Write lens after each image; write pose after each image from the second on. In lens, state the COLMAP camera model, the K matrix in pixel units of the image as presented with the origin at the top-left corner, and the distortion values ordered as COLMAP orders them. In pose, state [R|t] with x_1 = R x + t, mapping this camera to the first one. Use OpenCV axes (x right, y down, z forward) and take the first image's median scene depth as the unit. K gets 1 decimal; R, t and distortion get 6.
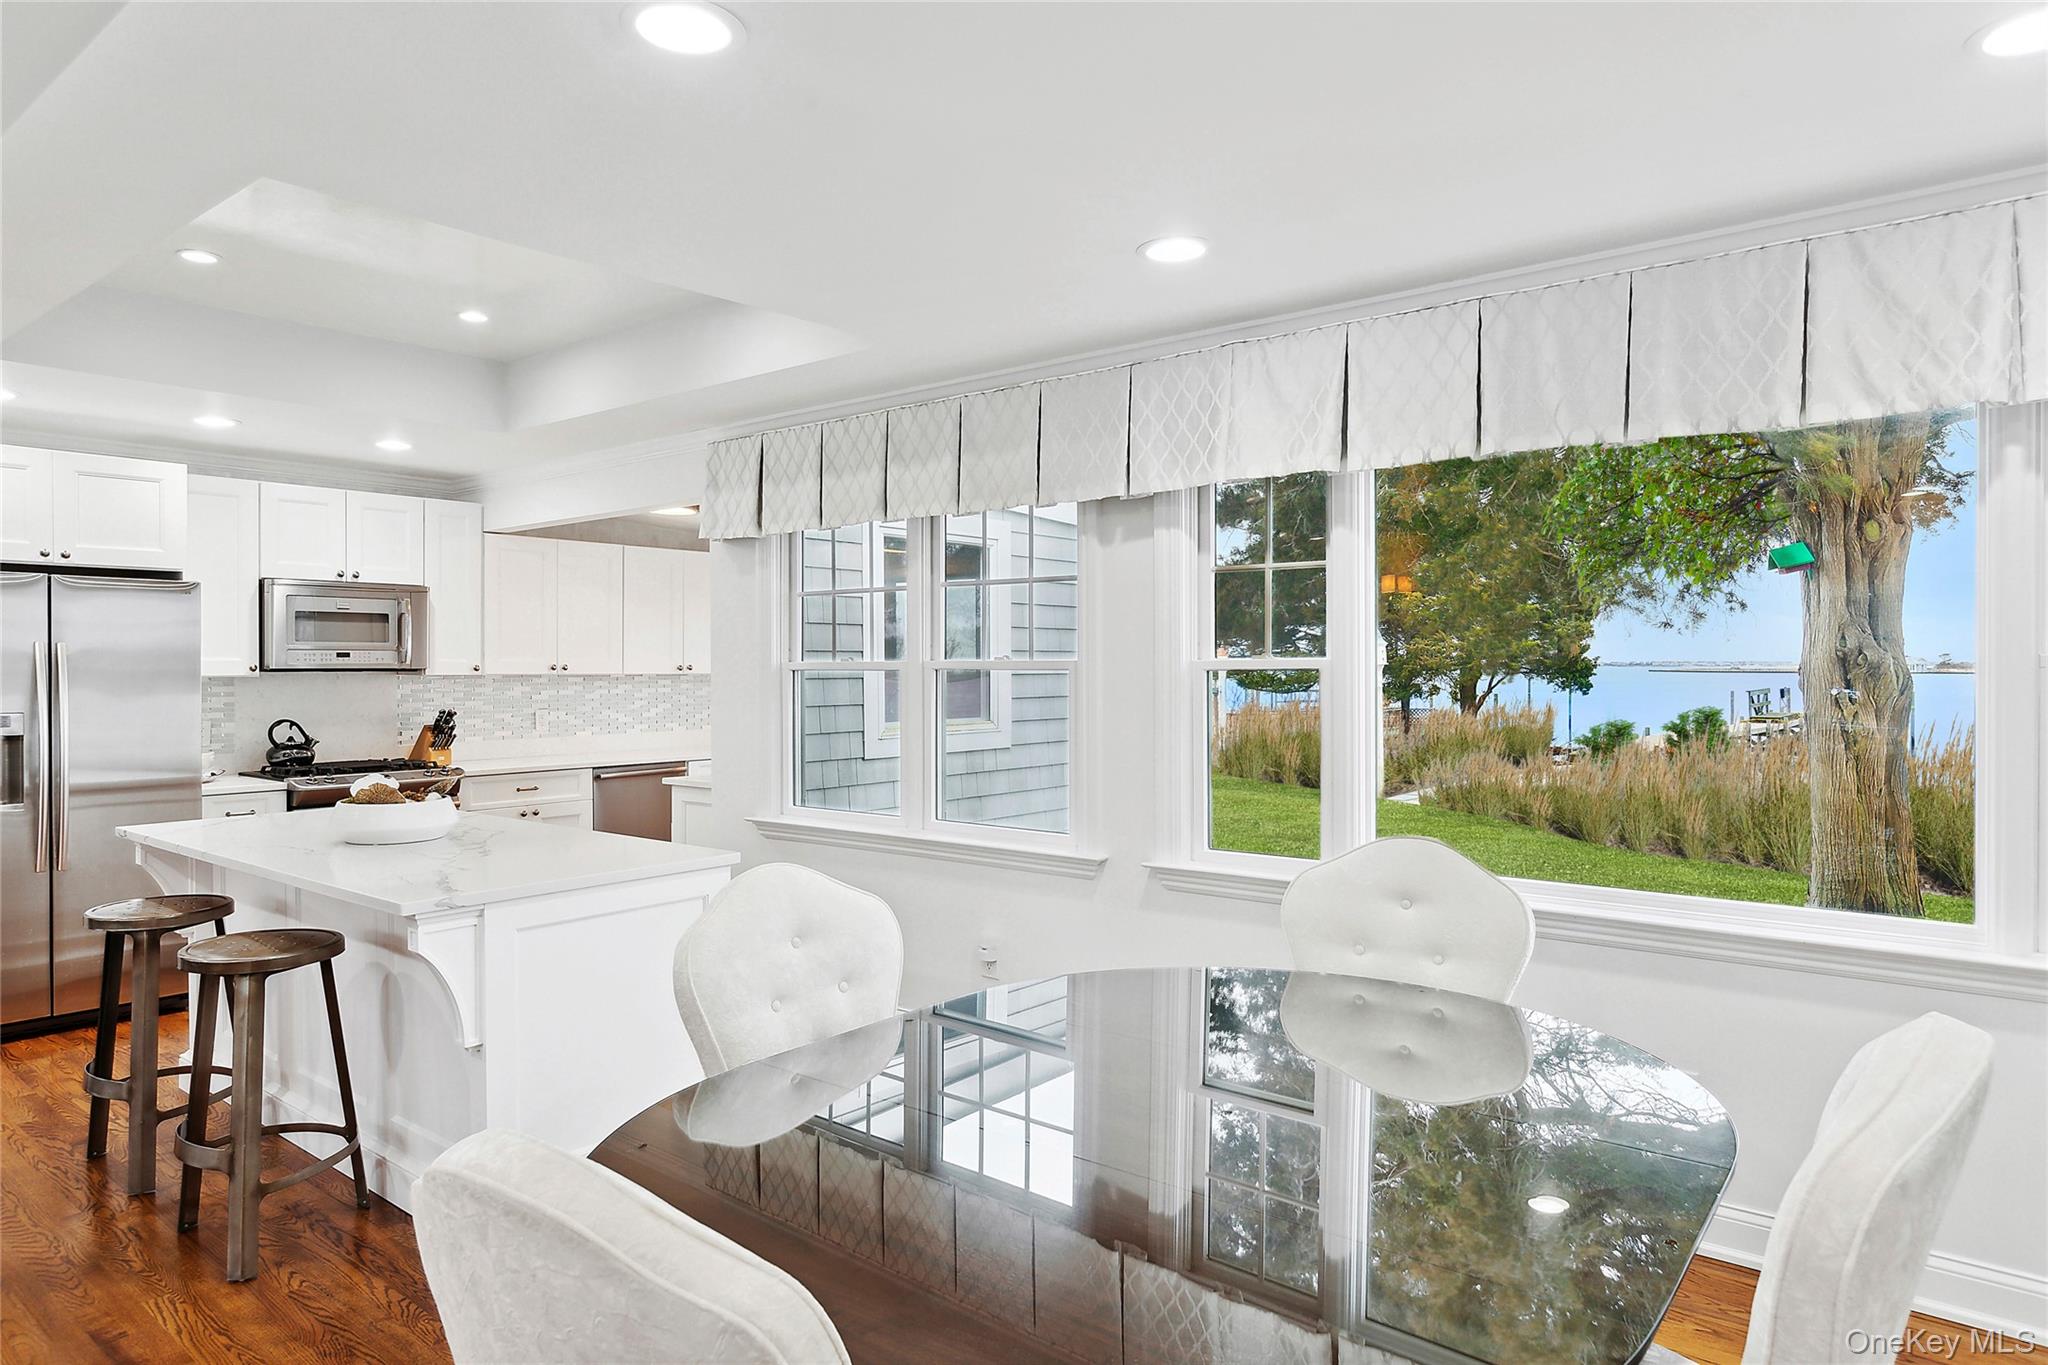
lens RADIAL K [[1217.6, 0, 1024.0], [0, 1217.6, 682.5], [0, 0, 1]] dist [0.001051, 0.001069]
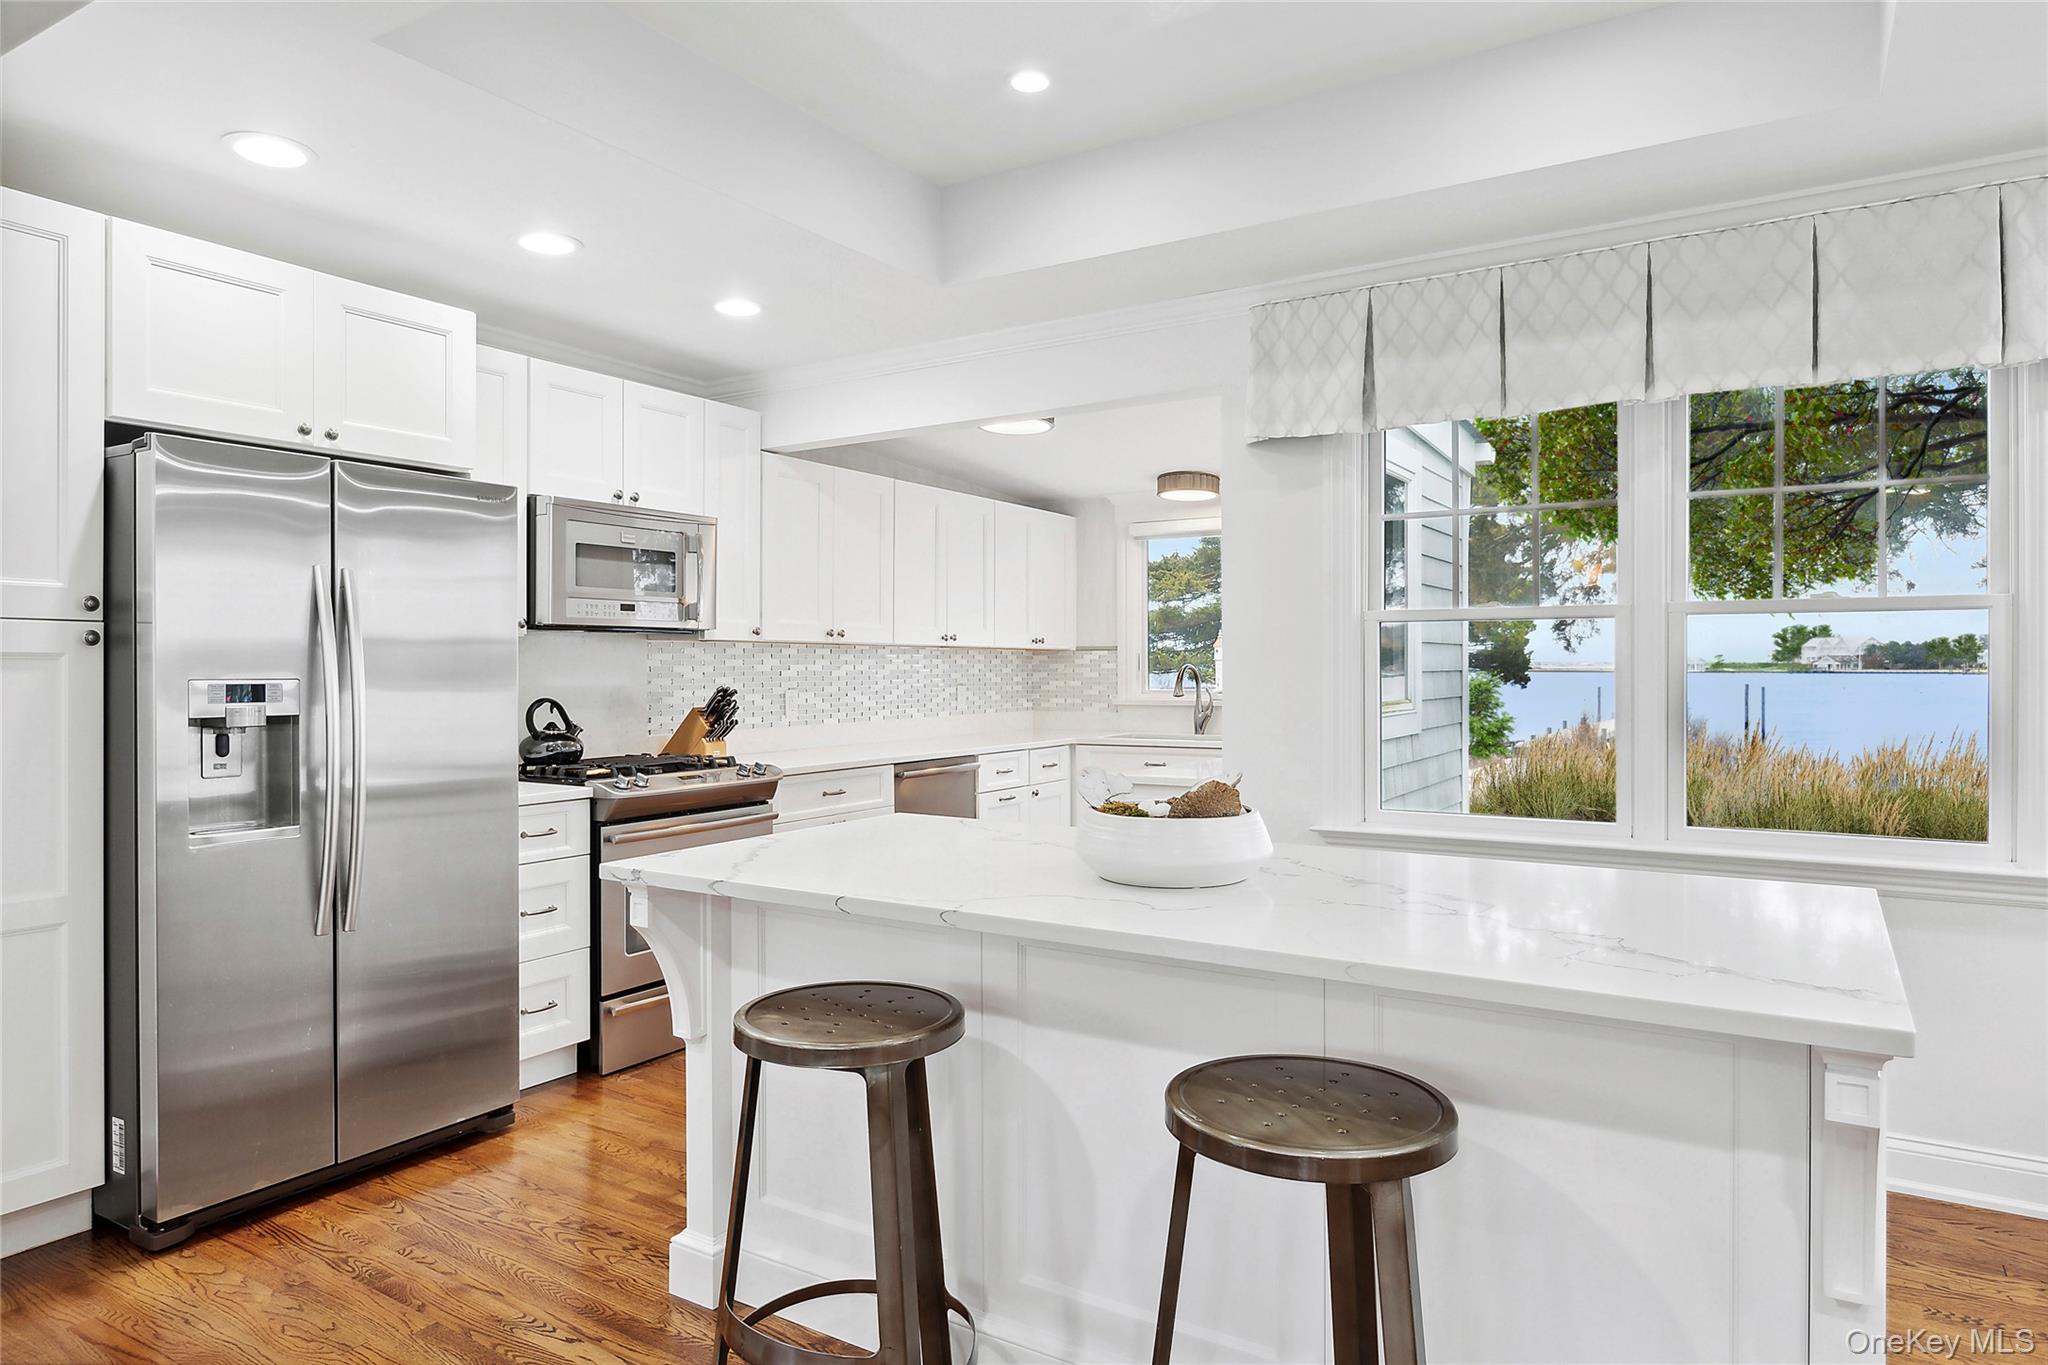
lens RADIAL K [[1272.9, 0, 1024.0], [0, 1272.9, 682.5], [0, 0, 1]] dist [0.009617, -0.000779]
pose [[0.994315, -0.001724, 0.106461, -0.403874], [0.001465, 0.999996, 0.002511, 0.019488], [-0.106465, -0.002340, 0.994314, 0.230590]]
